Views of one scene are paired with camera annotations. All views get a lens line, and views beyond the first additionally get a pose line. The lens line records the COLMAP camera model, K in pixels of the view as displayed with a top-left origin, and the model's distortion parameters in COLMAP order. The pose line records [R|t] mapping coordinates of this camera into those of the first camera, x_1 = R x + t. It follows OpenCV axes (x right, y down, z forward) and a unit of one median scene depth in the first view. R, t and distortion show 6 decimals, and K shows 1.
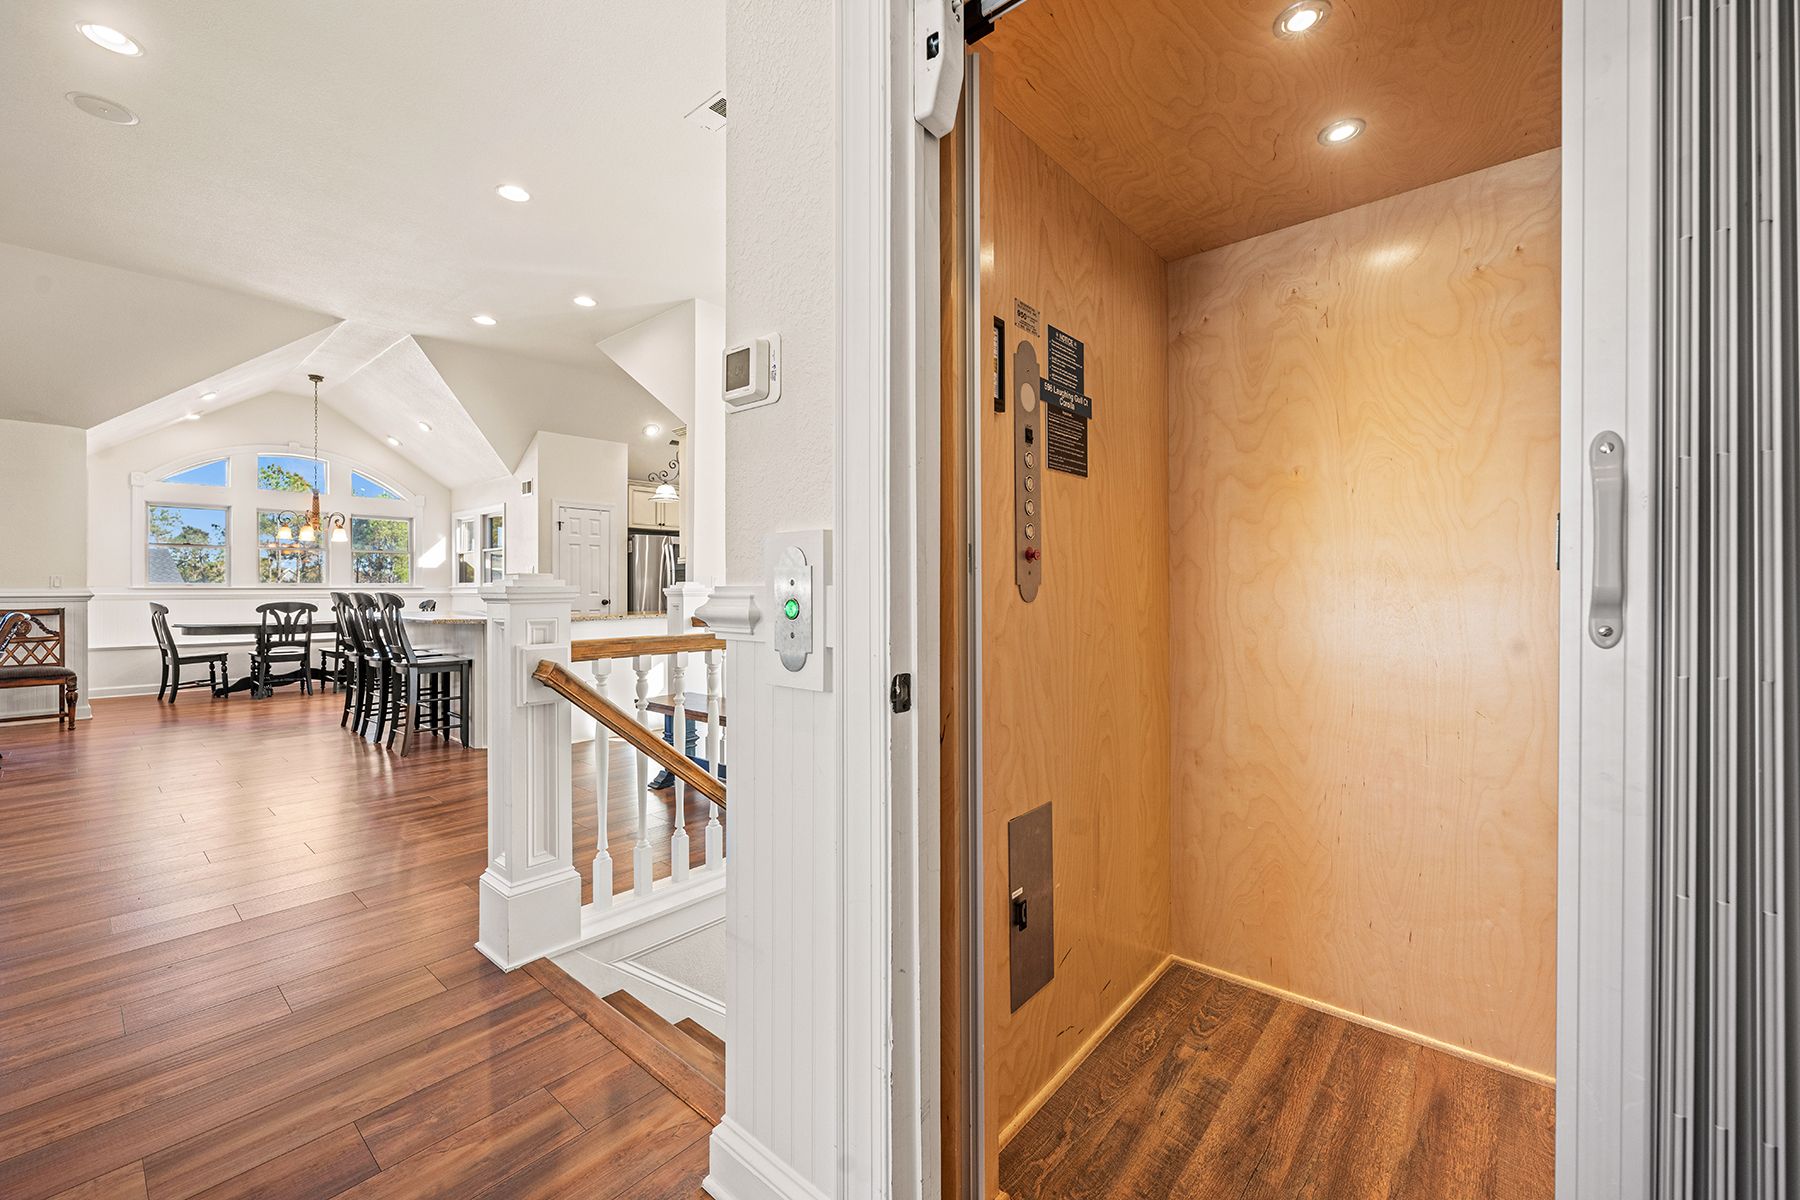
lens RADIAL K [[722.7, 0, 894.2], [0, 722.7, 583.7], [0, 0, 1]] dist [-0.001489, 0.000930]
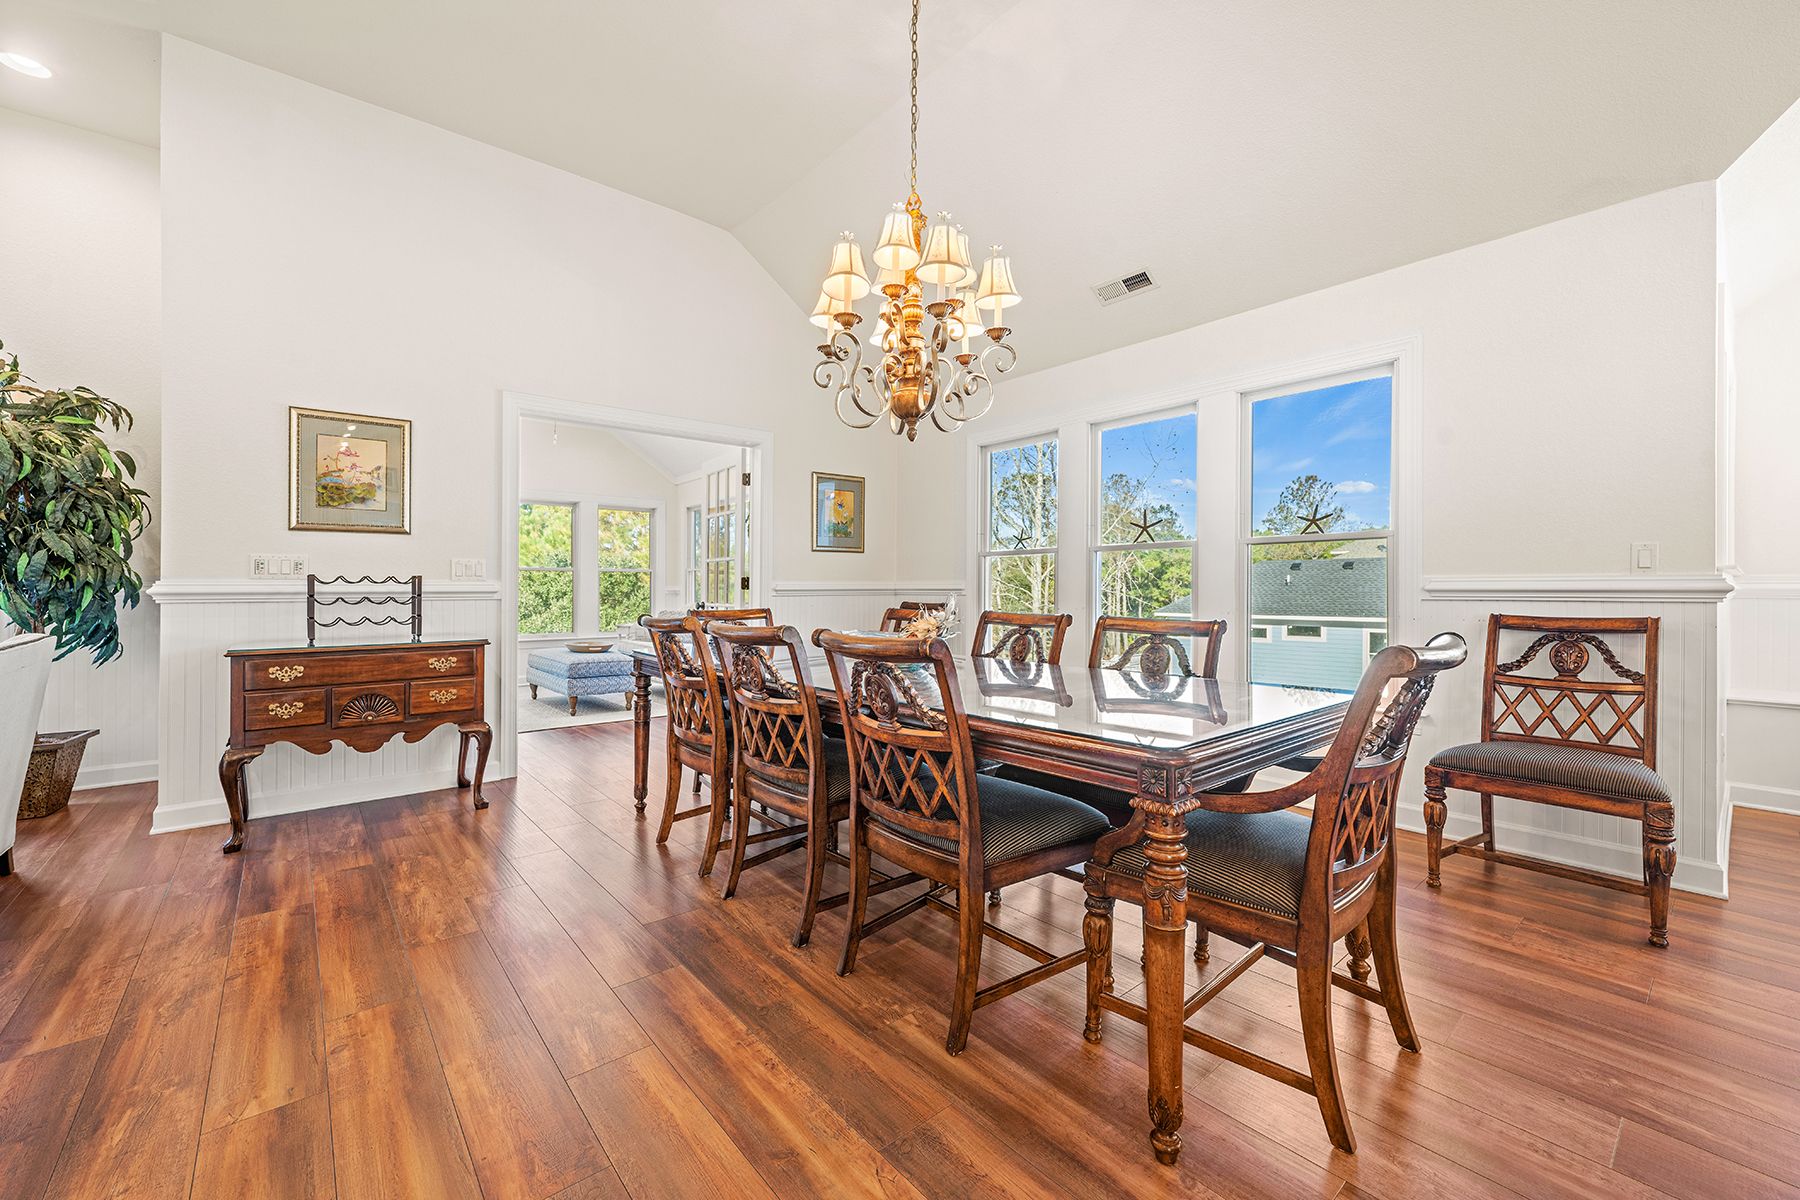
lens RADIAL K [[722.7, 0, 900.3], [0, 722.7, 591.2], [0, 0, 1]] dist [-0.001489, 0.000930]
pose [[-0.158245, 0.003906, -0.987392, -0.542383], [0.007482, 0.999968, 0.002757, 0.011276], [0.987372, -0.006952, -0.158269, 0.515354]]
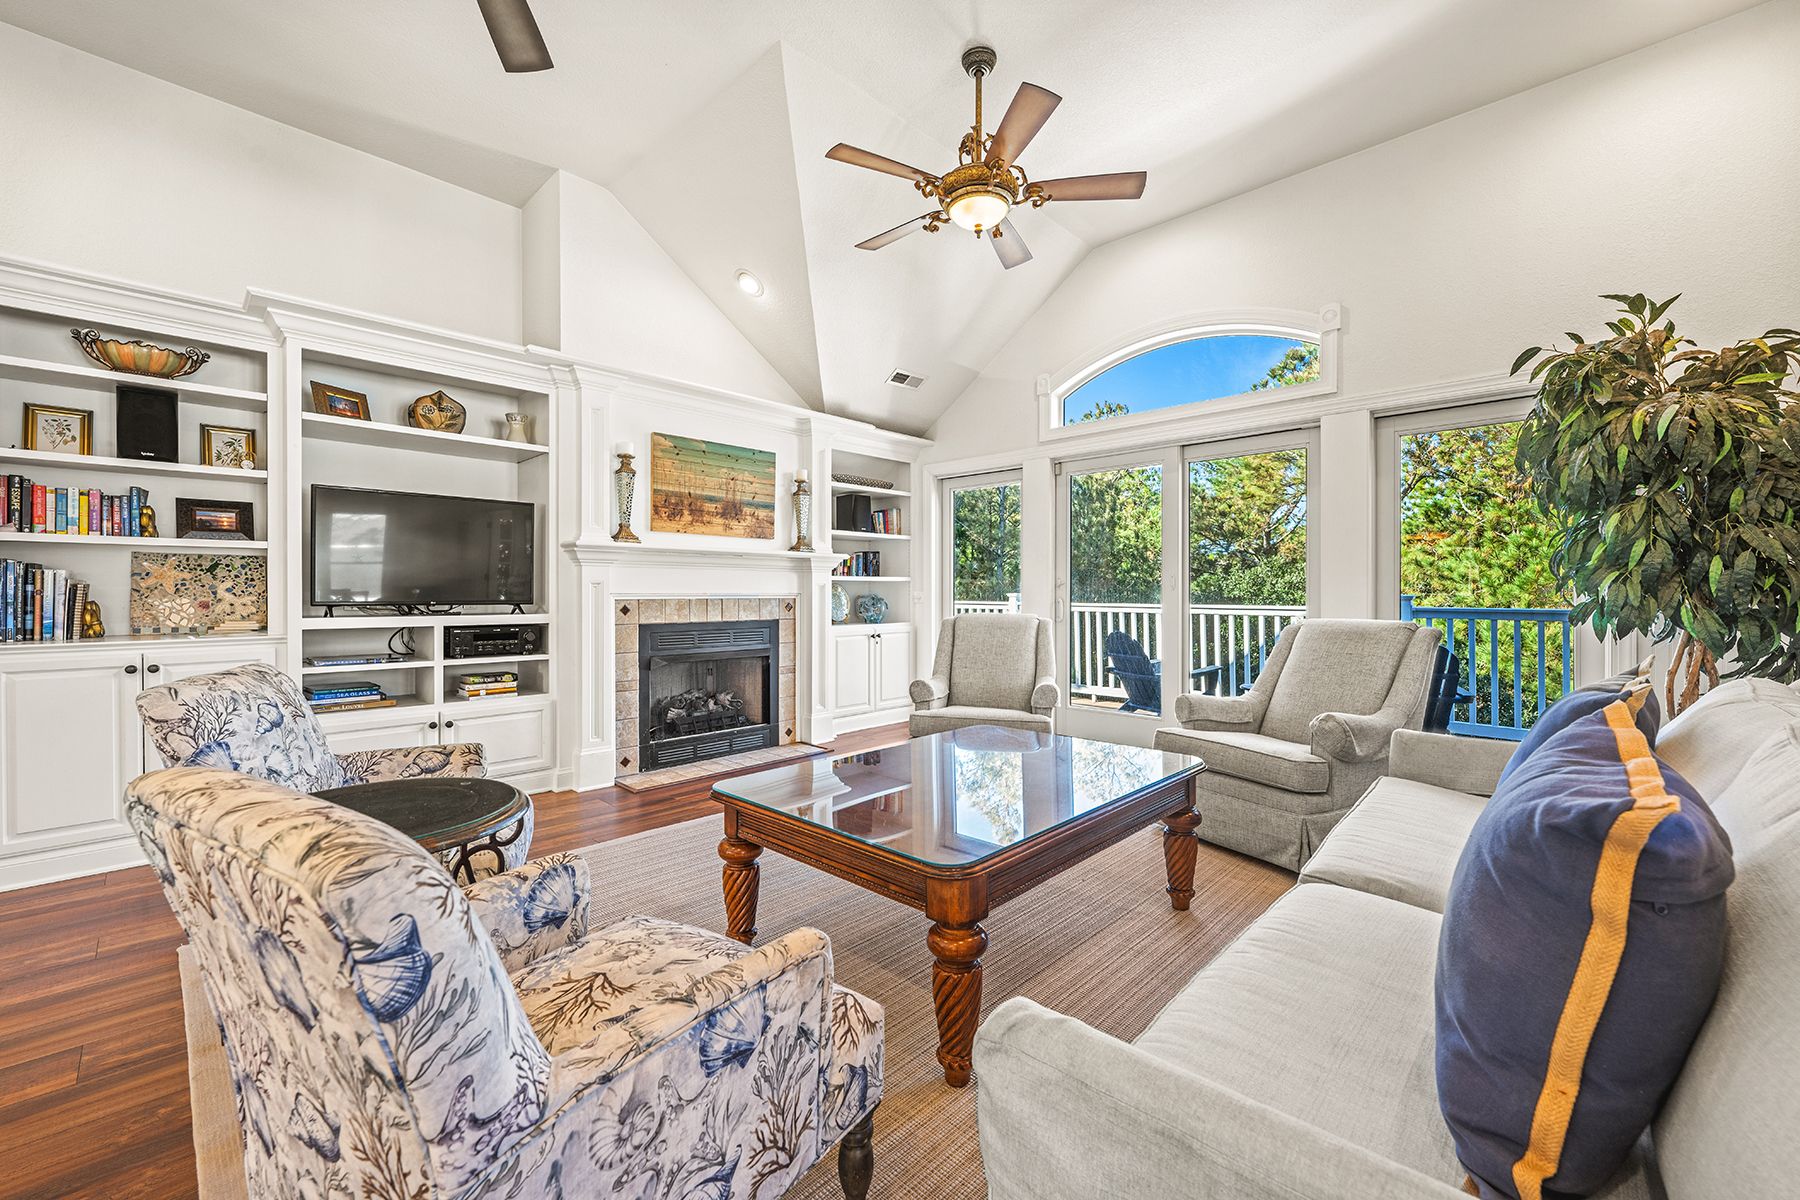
lens RADIAL K [[722.7, 0, 907.4], [0, 722.7, 594.0], [0, 0, 1]] dist [-0.001489, 0.000930]
pose [[-0.998780, 0.004612, 0.049171, -0.518045], [0.004434, 0.999983, -0.003725, 0.001953], [-0.049188, -0.003503, -0.998783, 0.265434]]
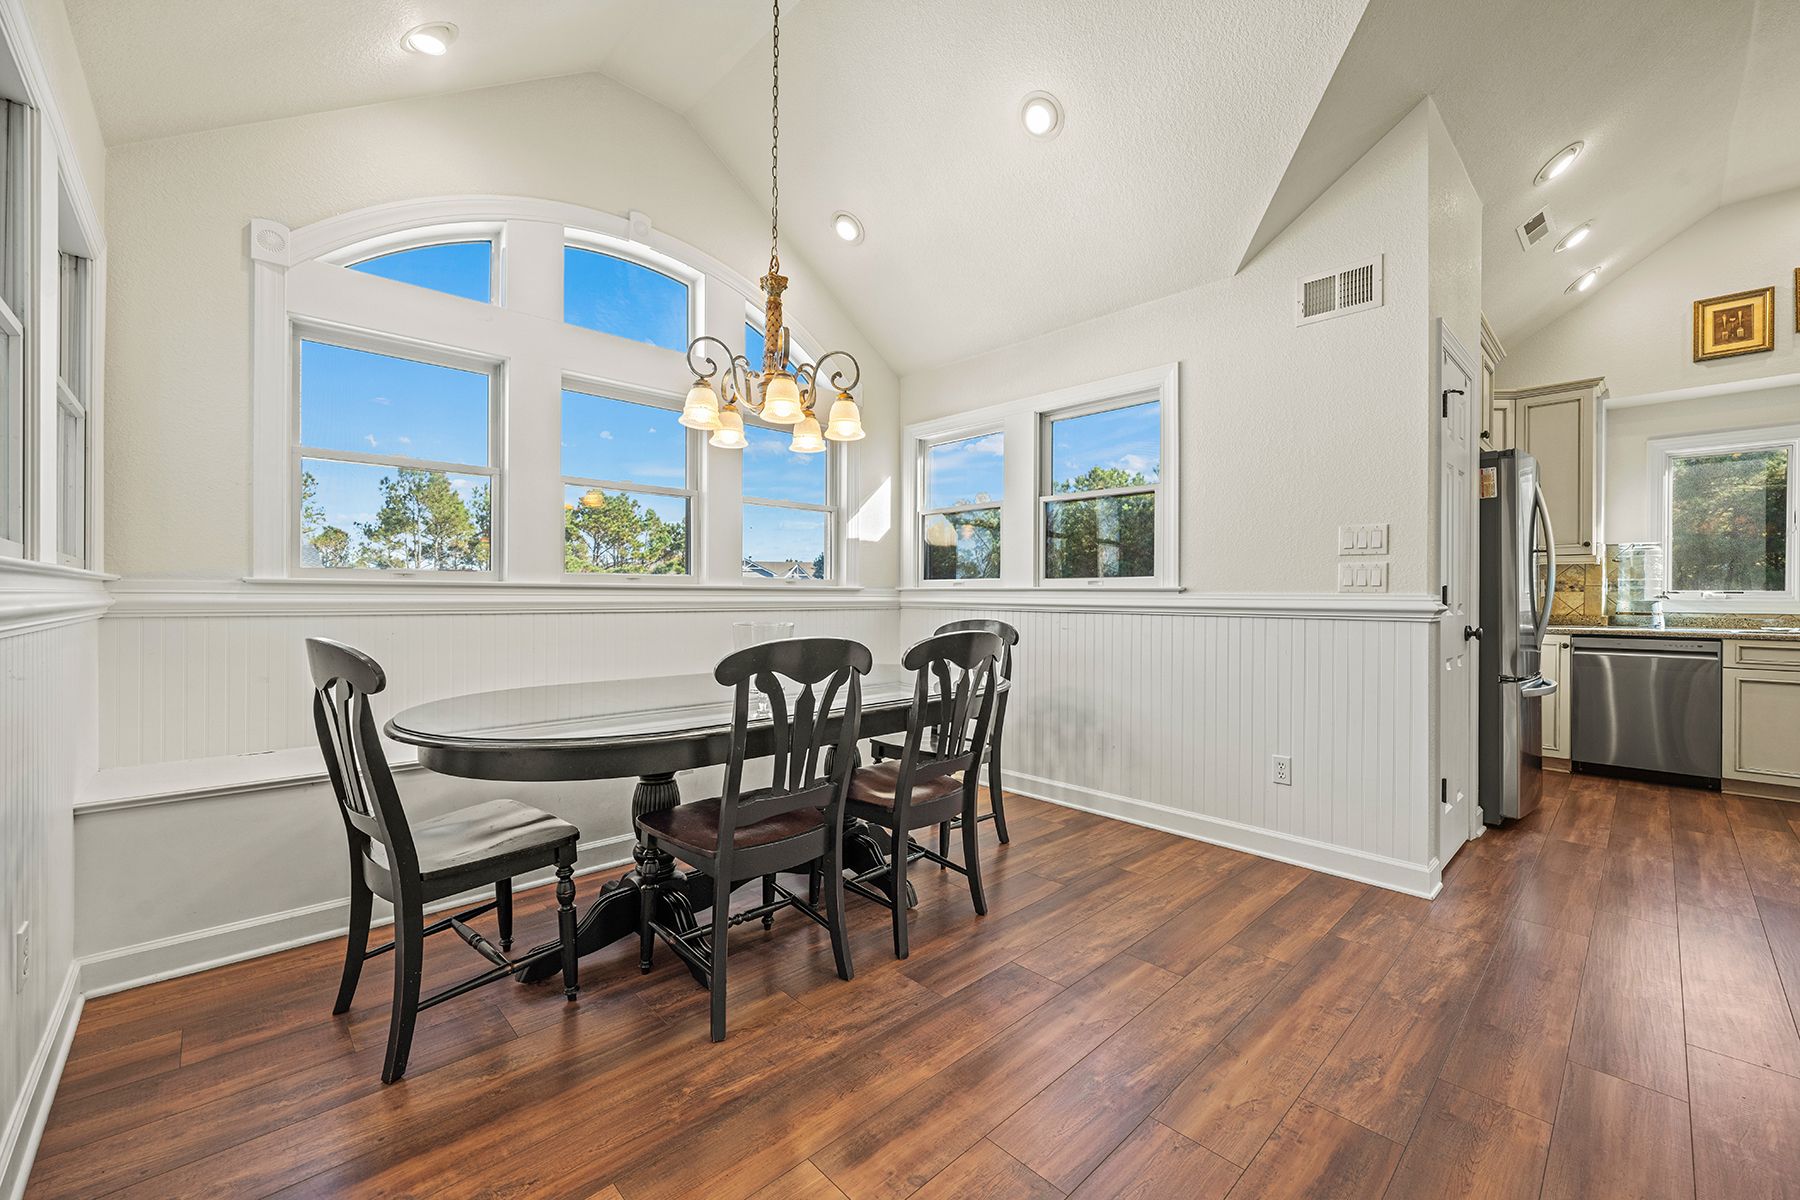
lens RADIAL K [[722.7, 0, 915.4], [0, 722.7, 597.0], [0, 0, 1]] dist [-0.001489, 0.000930]
pose [[0.996001, 0.009512, -0.088838, -0.777951], [-0.008762, 0.999923, 0.008834, 0.008323], [0.088915, -0.008020, 0.996007, 0.749712]]
